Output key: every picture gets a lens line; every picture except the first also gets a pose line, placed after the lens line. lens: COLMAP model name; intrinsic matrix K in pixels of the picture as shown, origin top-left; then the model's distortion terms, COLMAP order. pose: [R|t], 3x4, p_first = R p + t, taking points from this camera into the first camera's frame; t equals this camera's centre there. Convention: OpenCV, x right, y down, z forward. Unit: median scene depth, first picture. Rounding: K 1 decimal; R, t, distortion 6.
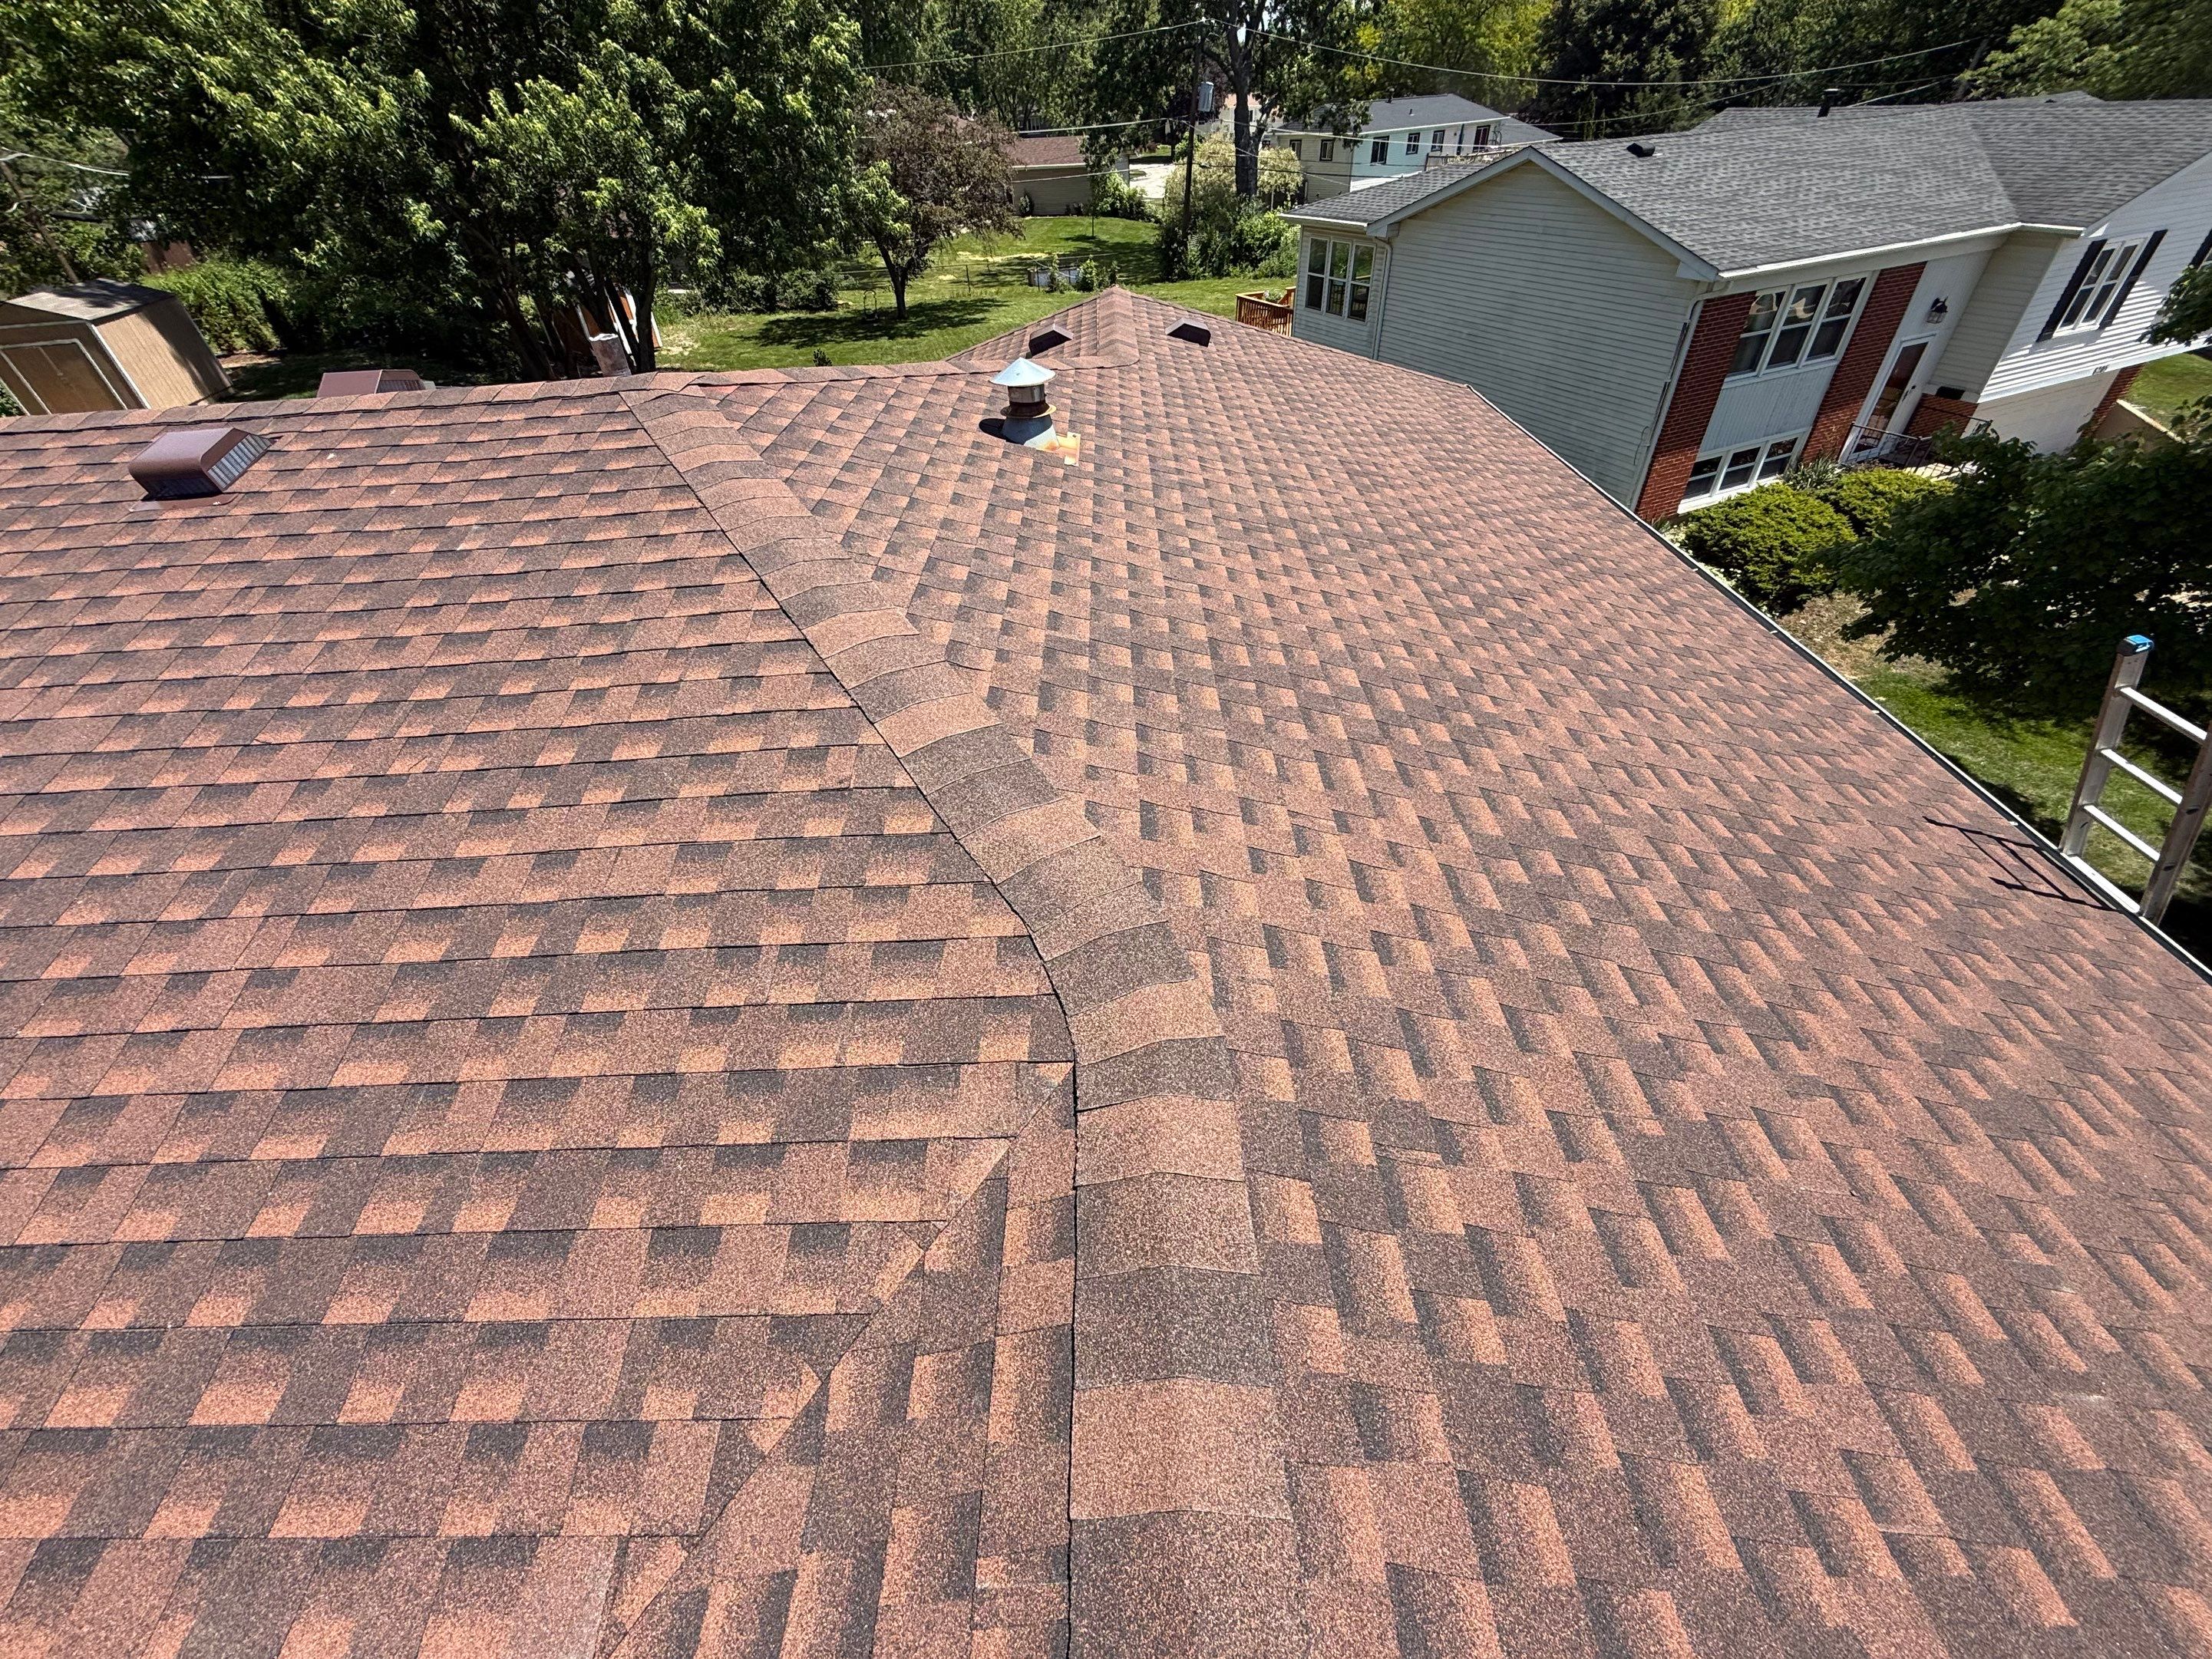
lens RADIAL K [[883.6, 0, 1095.9], [0, 883.6, 833.1], [0, 0, 1]] dist [-0.000271, -0.000466]
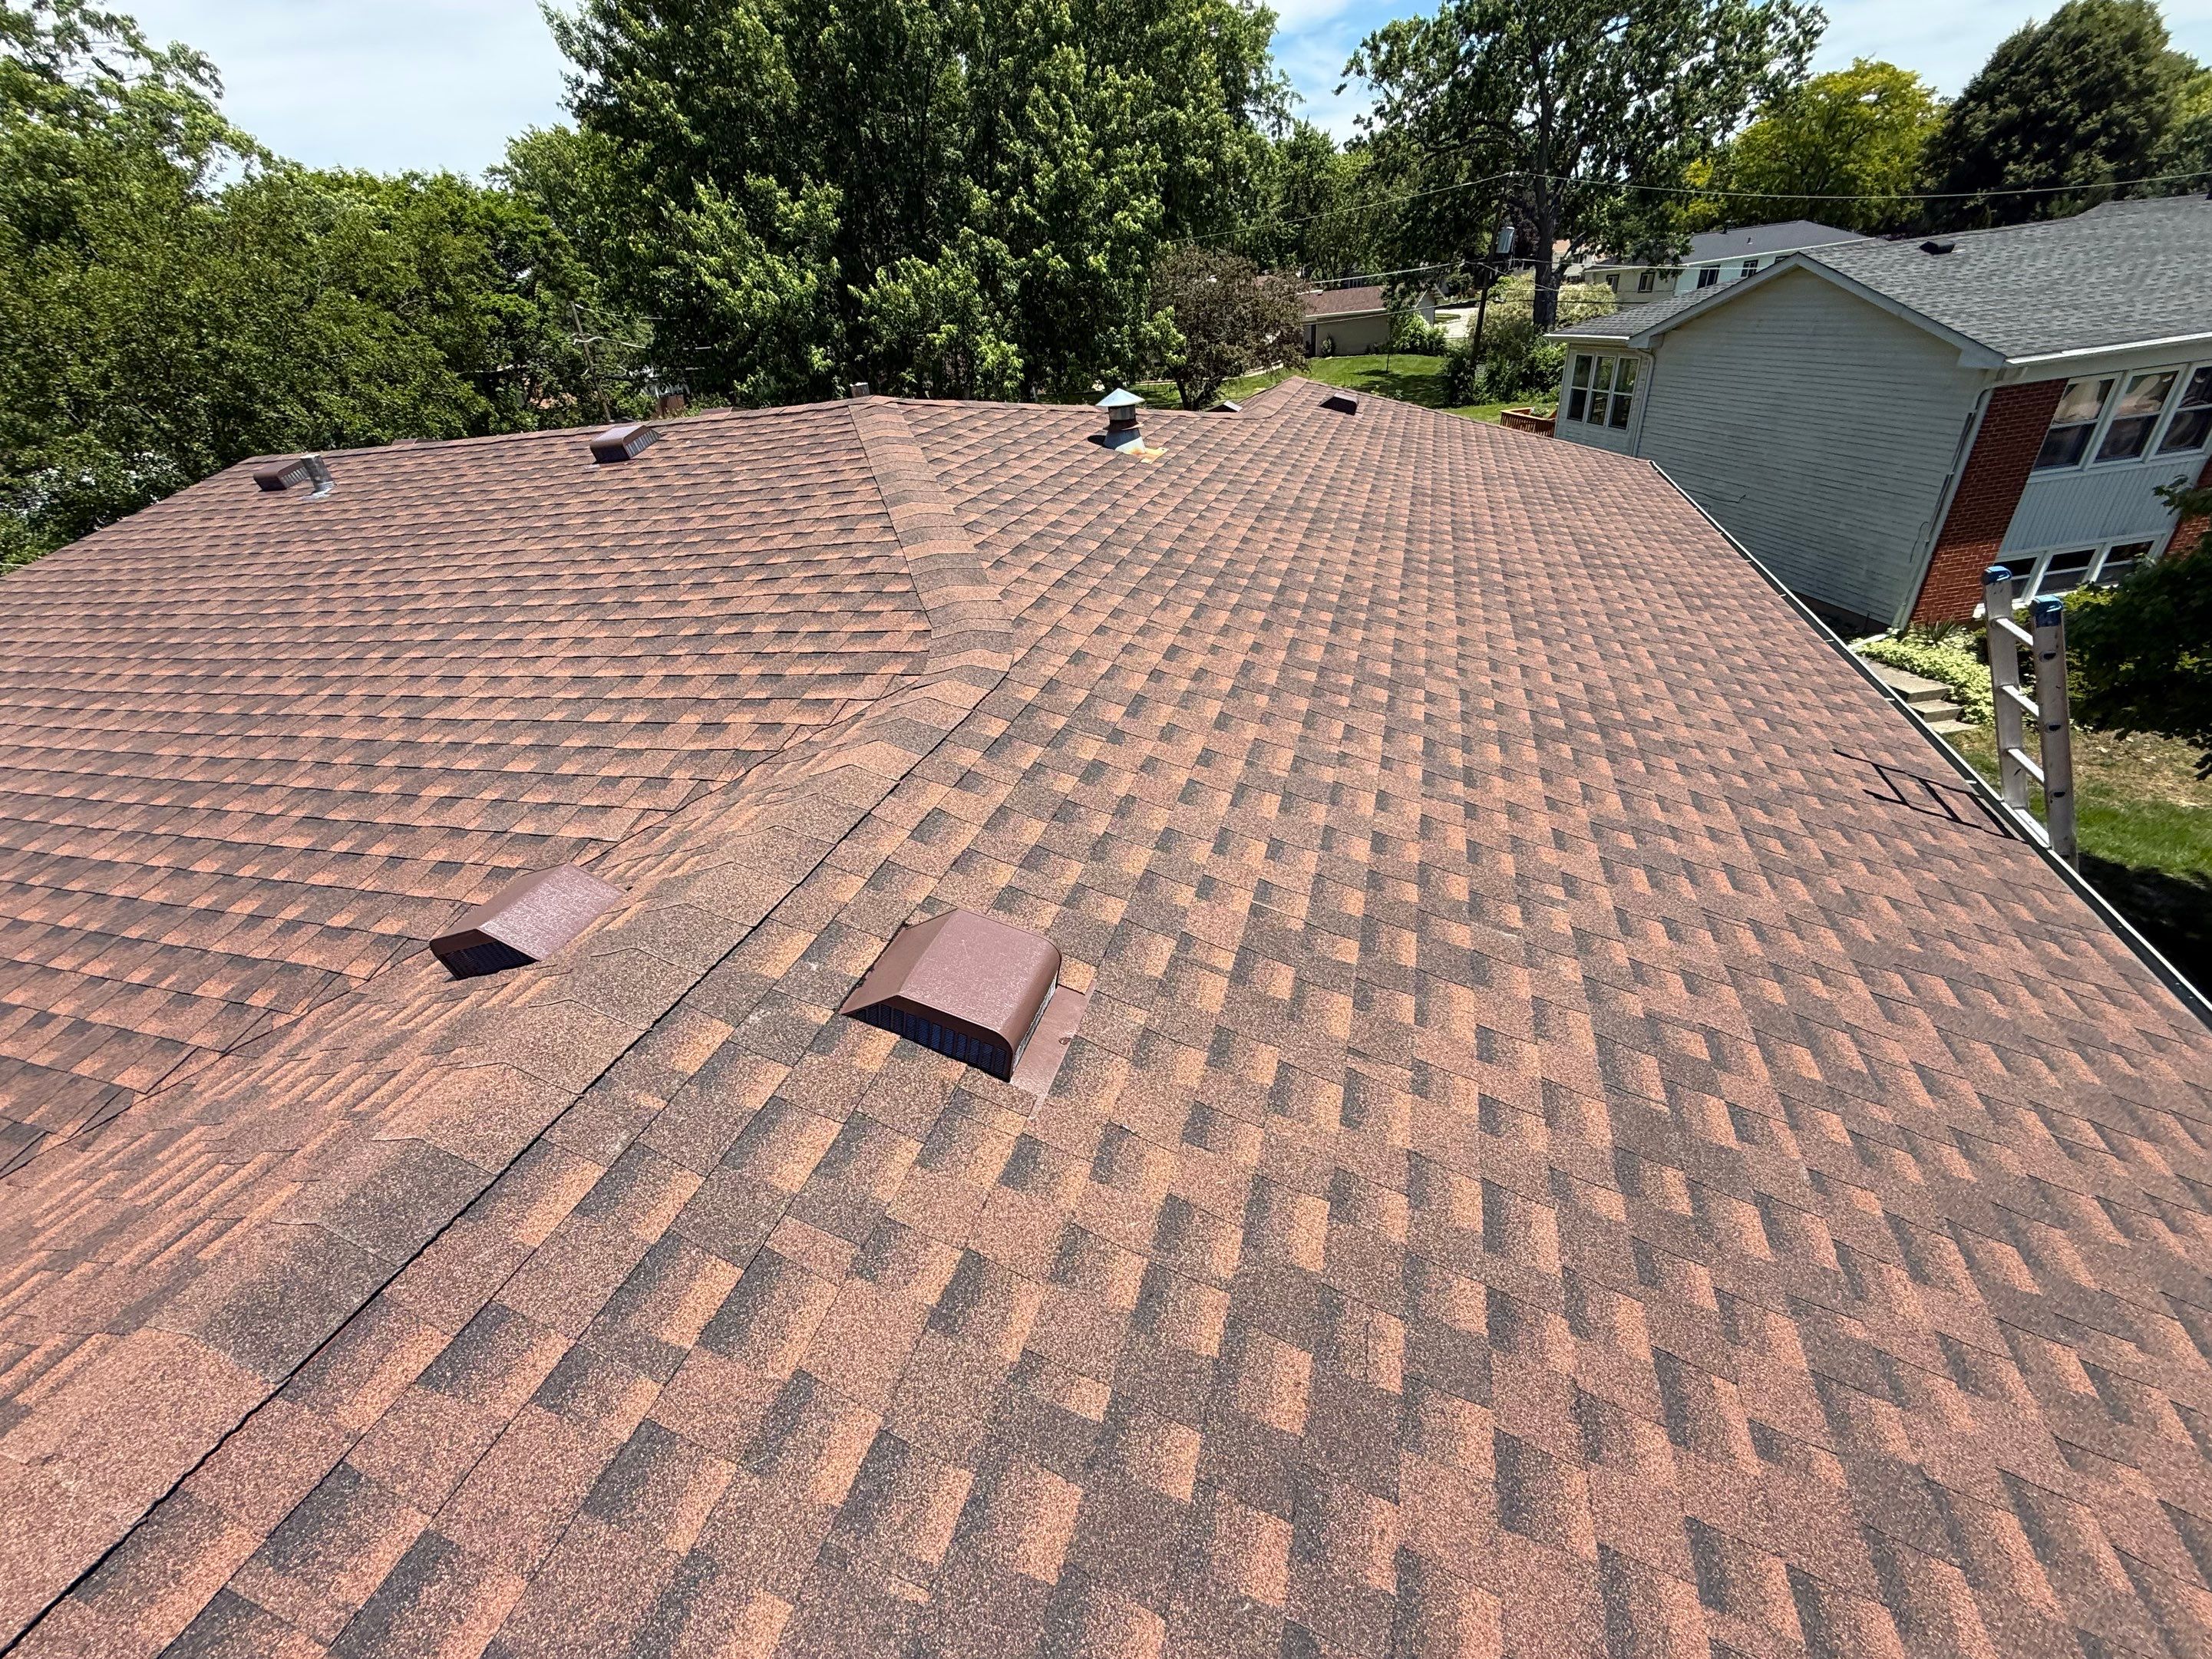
lens RADIAL K [[879.6, 0, 1098.3], [0, 879.6, 830.5], [0, 0, 1]] dist [0.001119, -0.000477]
pose [[0.952061, 0.114077, -0.283841, 0.115271], [-0.148372, 0.983621, -0.102348, 0.094159], [0.267516, 0.139555, 0.953394, -0.074728]]
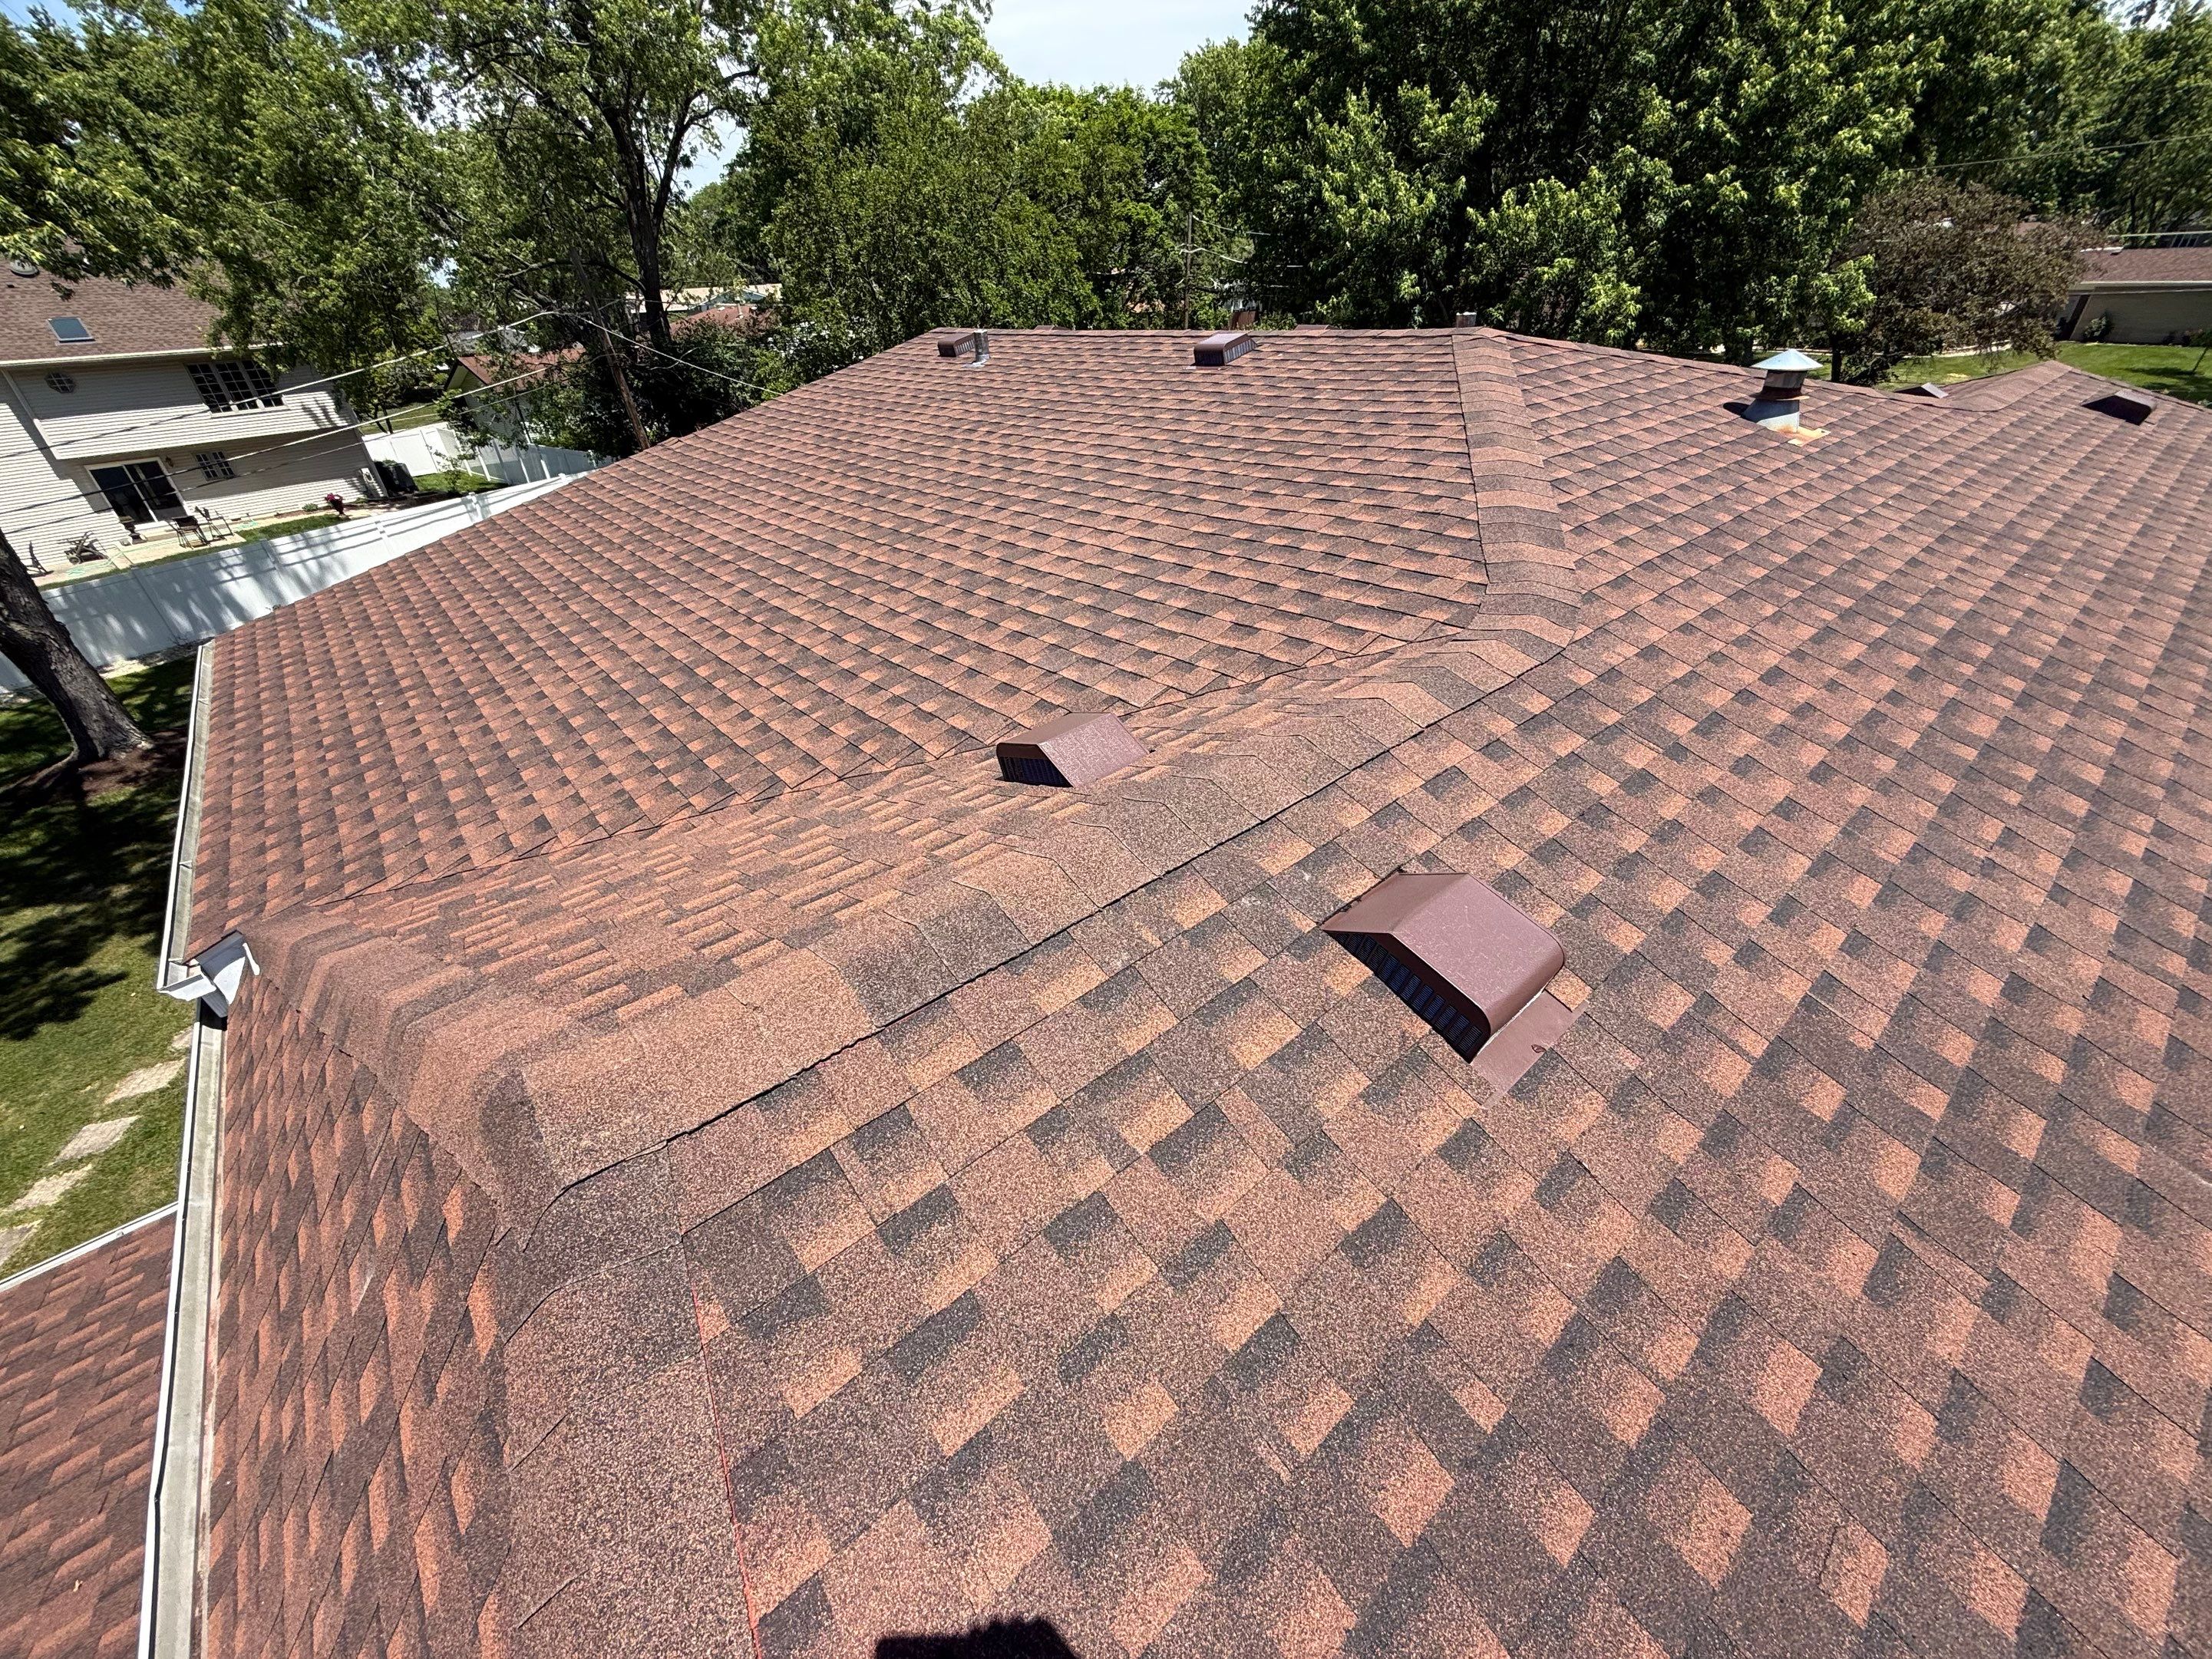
lens RADIAL K [[879.6, 0, 1098.3], [0, 879.6, 830.5], [0, 0, 1]] dist [0.001119, -0.000477]
pose [[0.652038, 0.422087, -0.629832, 0.099732], [-0.474433, 0.875117, 0.095306, 0.103983], [0.591405, 0.236670, 0.770862, -0.083553]]
